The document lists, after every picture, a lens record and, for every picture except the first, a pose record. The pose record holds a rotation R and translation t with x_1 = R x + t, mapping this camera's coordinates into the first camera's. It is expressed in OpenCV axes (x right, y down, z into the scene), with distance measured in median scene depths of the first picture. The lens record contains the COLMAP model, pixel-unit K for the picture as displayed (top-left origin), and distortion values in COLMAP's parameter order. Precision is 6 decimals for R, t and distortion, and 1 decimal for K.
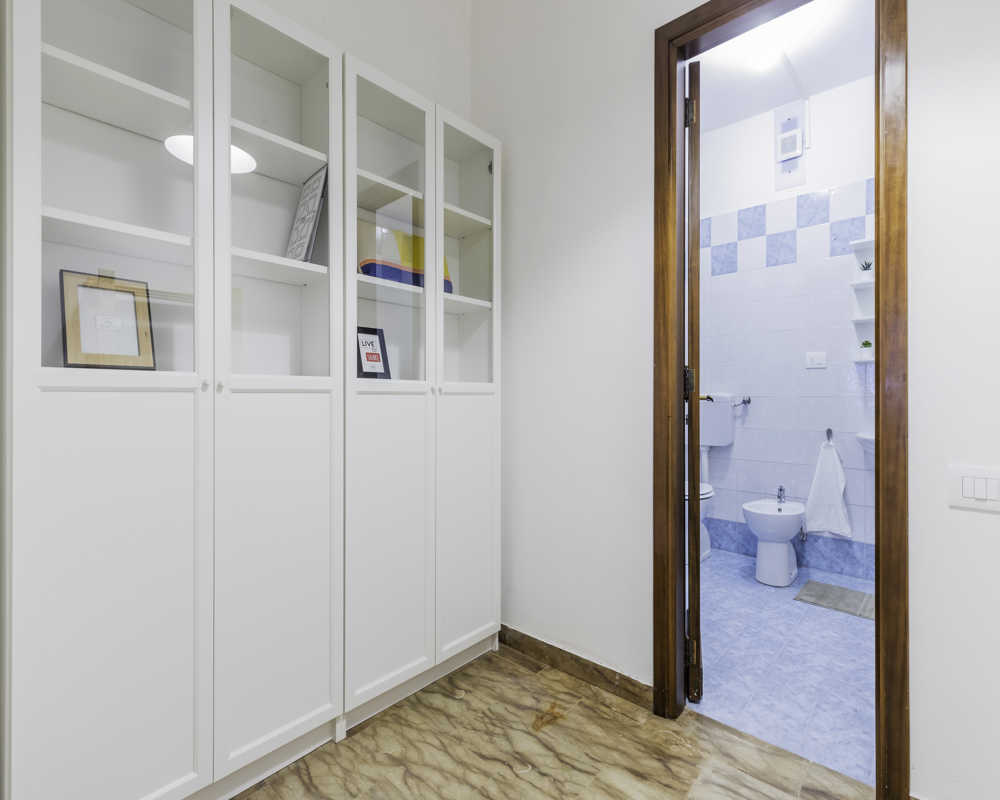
lens RADIAL K [[478.6, 0, 518.7], [0, 478.6, 404.2], [0, 0, 1]] dist [0.000889, -0.000114]
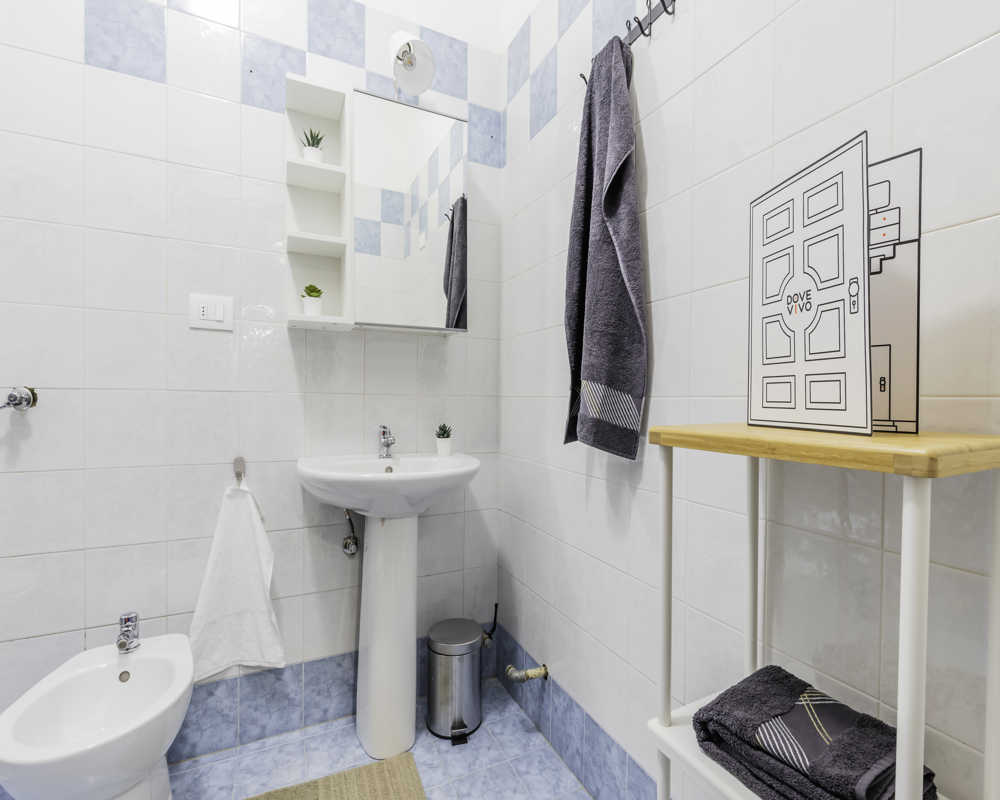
lens RADIAL K [[478.6, 0, 518.7], [0, 478.6, 404.2], [0, 0, 1]] dist [0.000889, -0.000114]
pose [[0.381682, -0.000246, 0.924294, 0.303274], [0.002774, 0.999996, -0.000879, -0.001155], [-0.924290, 0.002900, 0.381681, 0.545452]]
